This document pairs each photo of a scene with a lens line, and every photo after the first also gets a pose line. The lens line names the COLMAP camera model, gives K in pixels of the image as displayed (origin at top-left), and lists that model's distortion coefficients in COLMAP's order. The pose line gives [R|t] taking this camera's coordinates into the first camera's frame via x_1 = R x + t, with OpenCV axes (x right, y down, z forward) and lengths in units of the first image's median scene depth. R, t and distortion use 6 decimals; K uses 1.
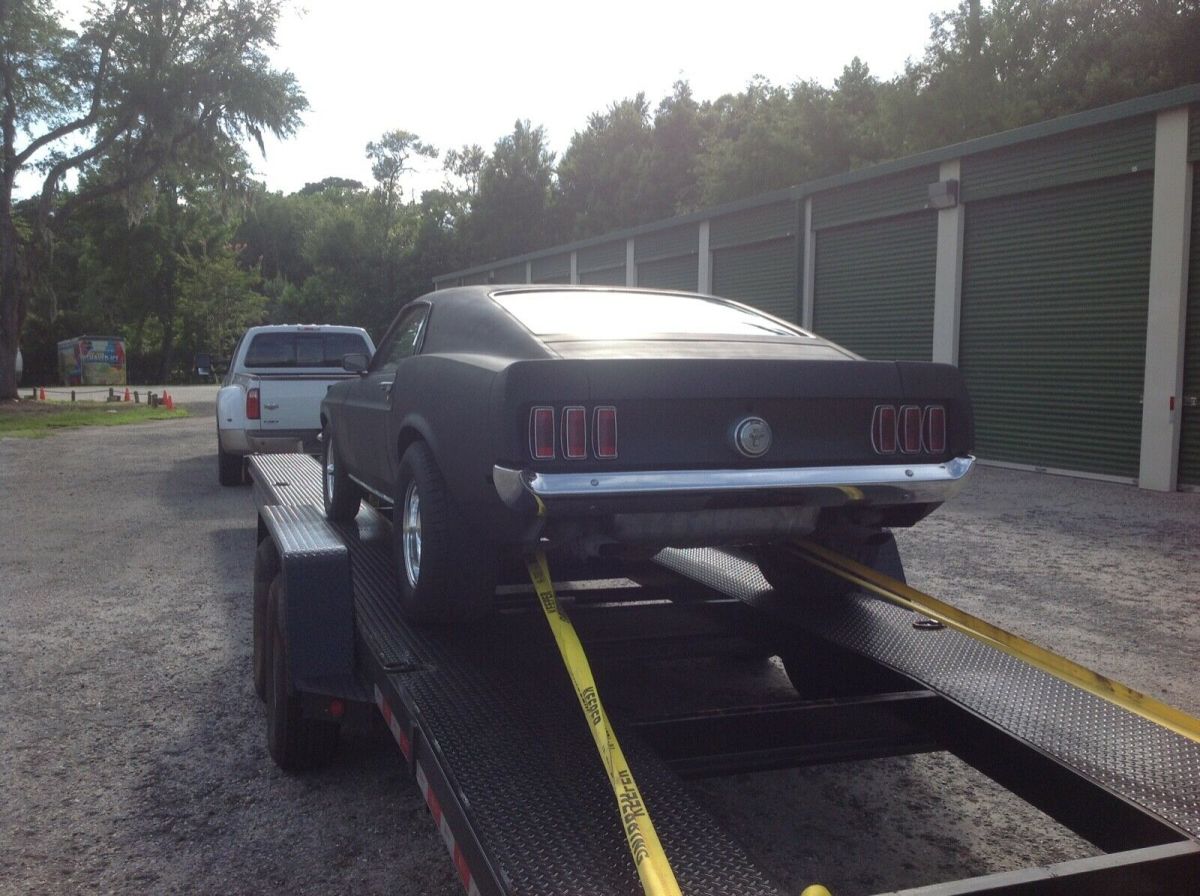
lens RADIAL K [[1097.7, 0, 600.0], [0, 1097.7, 448.0], [0, 0, 1]] dist [0.130196, -0.267829]
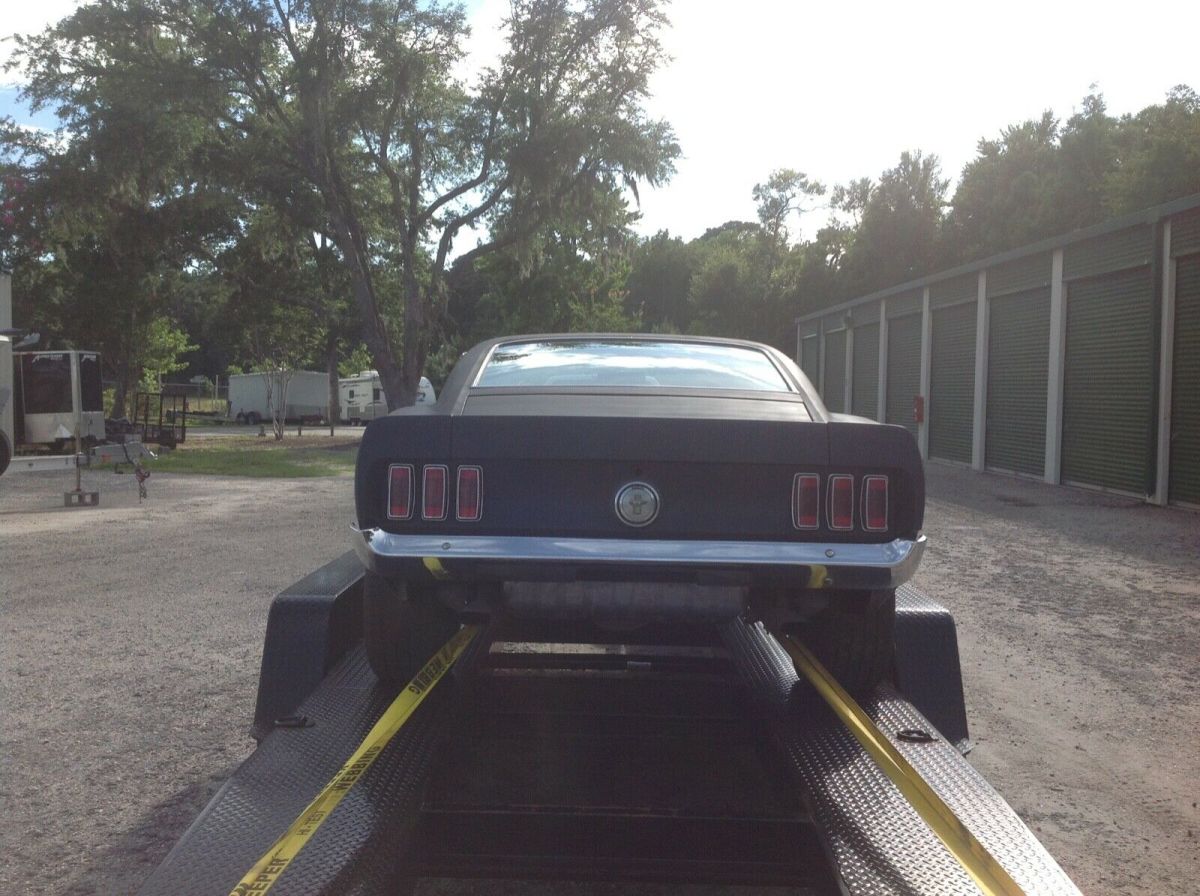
lens RADIAL K [[1125.7, 0, 597.3], [0, 1125.7, 469.6], [0, 0, 1]] dist [0.133301, -0.293667]
pose [[0.938357, 0.030479, -0.344322, 0.035010], [-0.037547, 0.999198, -0.013878, -0.002028], [0.343623, 0.025951, 0.938749, 0.010279]]
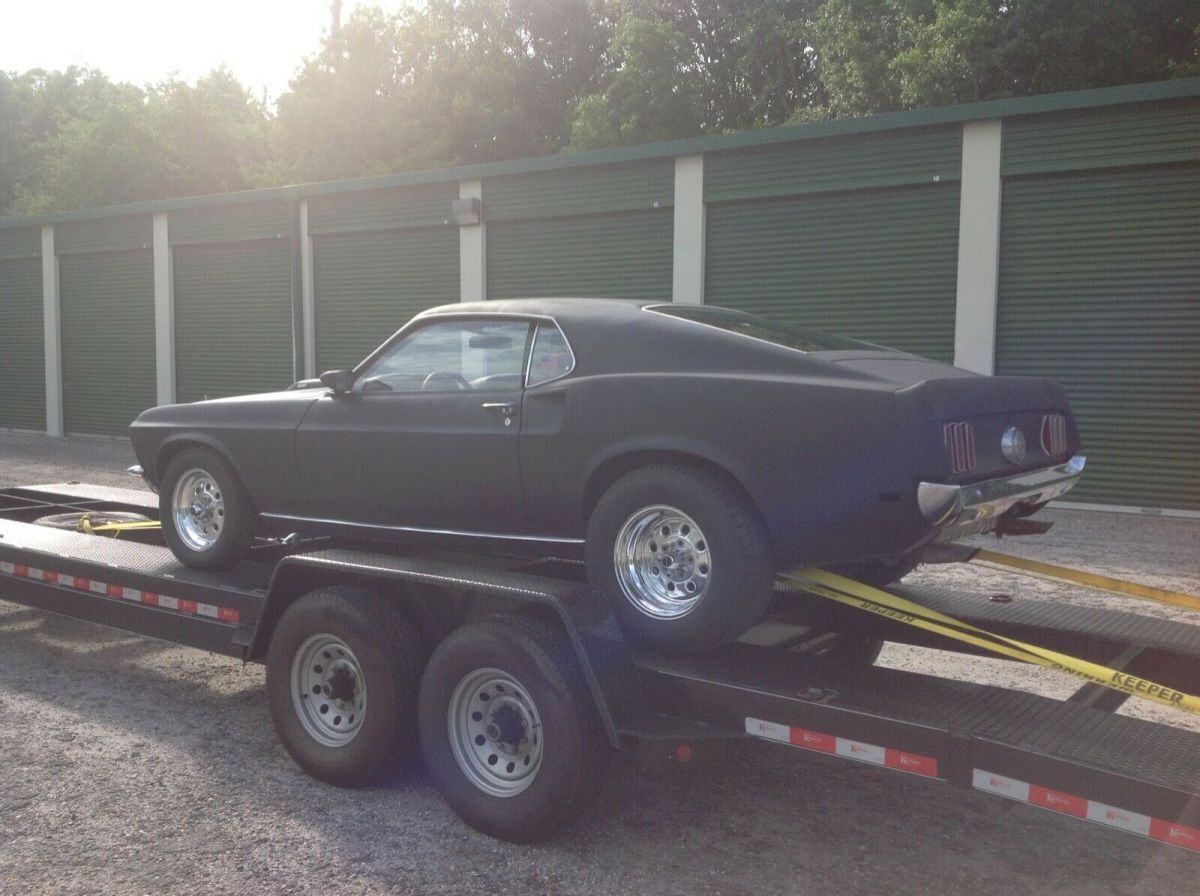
lens RADIAL K [[1124.0, 0, 600.0], [0, 1124.0, 448.0], [0, 0, 1]] dist [0.140533, -0.317681]
pose [[0.833093, -0.040421, 0.551654, -0.074684], [0.045517, 0.998954, 0.004457, -0.002520], [-0.551257, 0.021397, 0.834061, 0.021677]]
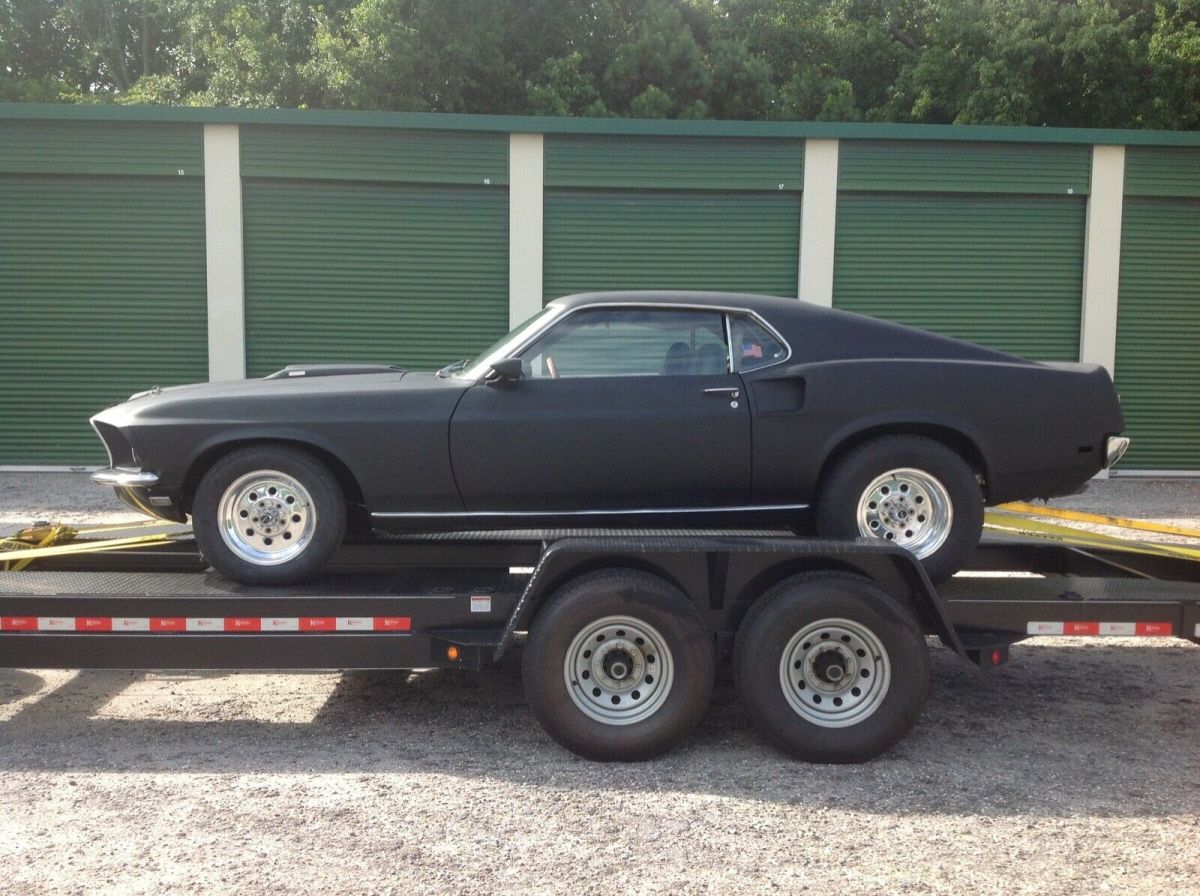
lens RADIAL K [[1125.7, 0, 597.3], [0, 1125.7, 469.6], [0, 0, 1]] dist [0.133301, -0.293667]
pose [[0.329409, -0.095804, 0.939314, -0.138519], [0.073015, 0.994445, 0.075821, -0.008056], [-0.941360, 0.043608, 0.334574, 0.090128]]
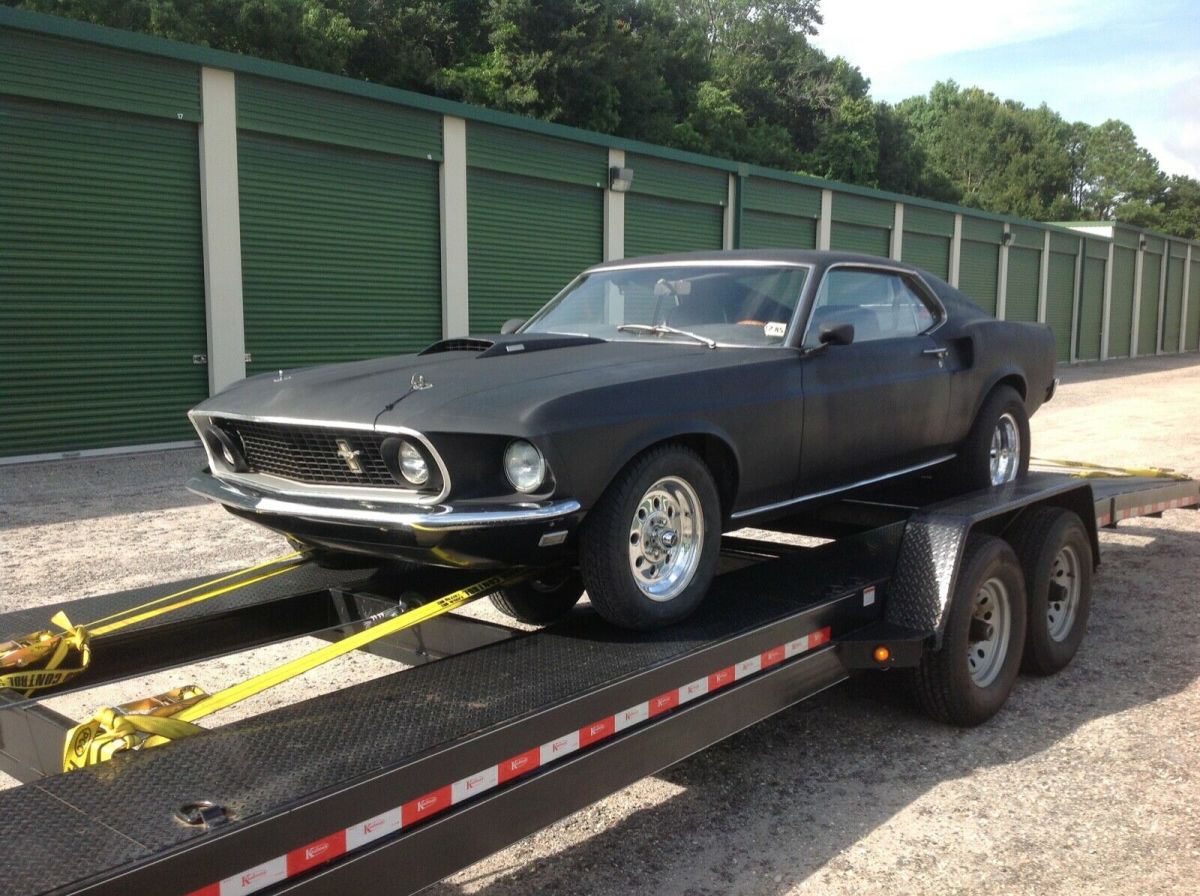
lens RADIAL K [[1107.0, 0, 601.1], [0, 1107.0, 466.8], [0, 0, 1]] dist [0.199878, -0.437740]
pose [[-0.483820, -0.124512, 0.866265, -0.112410], [0.066955, 0.981660, 0.178493, -0.018230], [-0.872602, 0.144359, -0.466611, 0.206488]]
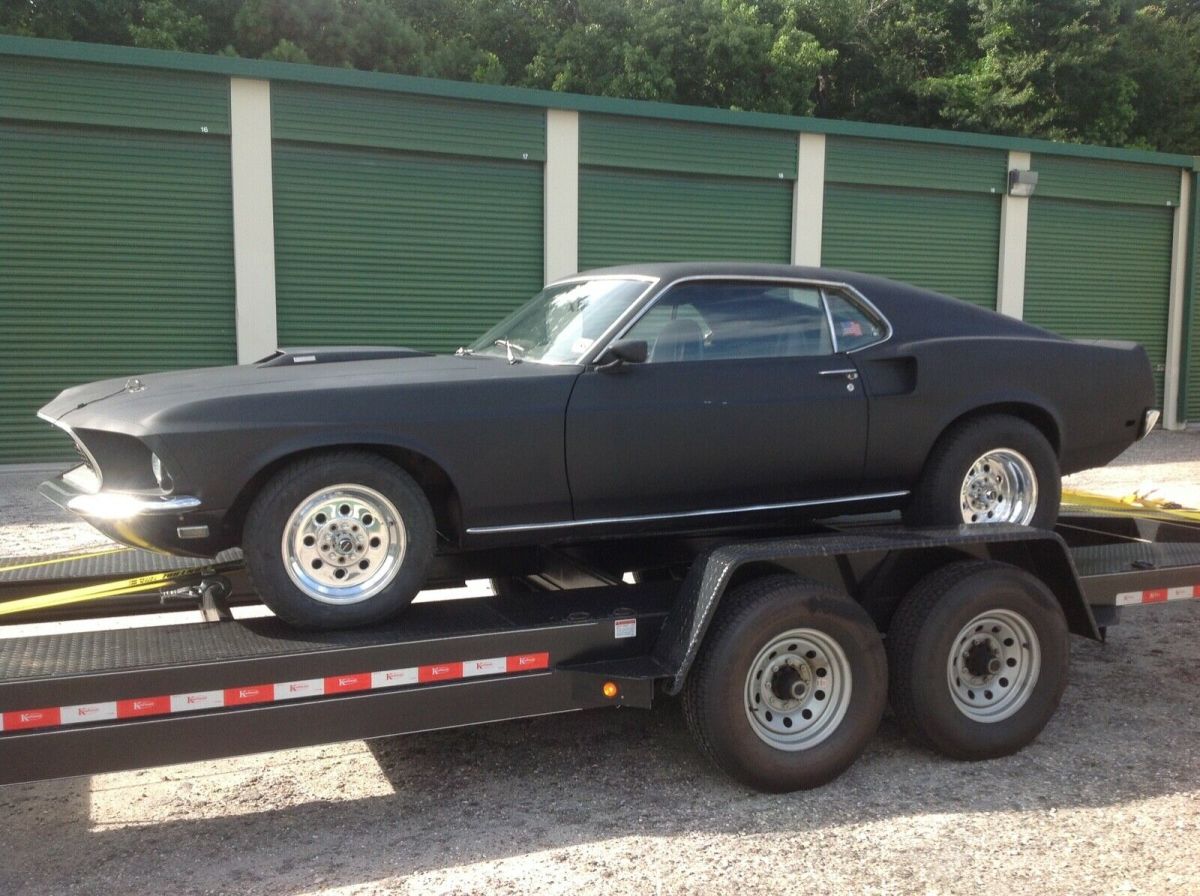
lens RADIAL K [[1125.7, 0, 597.3], [0, 1125.7, 469.6], [0, 0, 1]] dist [0.133301, -0.293667]
pose [[-0.029189, -0.124443, 0.991797, -0.131220], [0.079683, 0.988773, 0.126409, -0.012722], [-0.996393, 0.082719, -0.018945, 0.142635]]
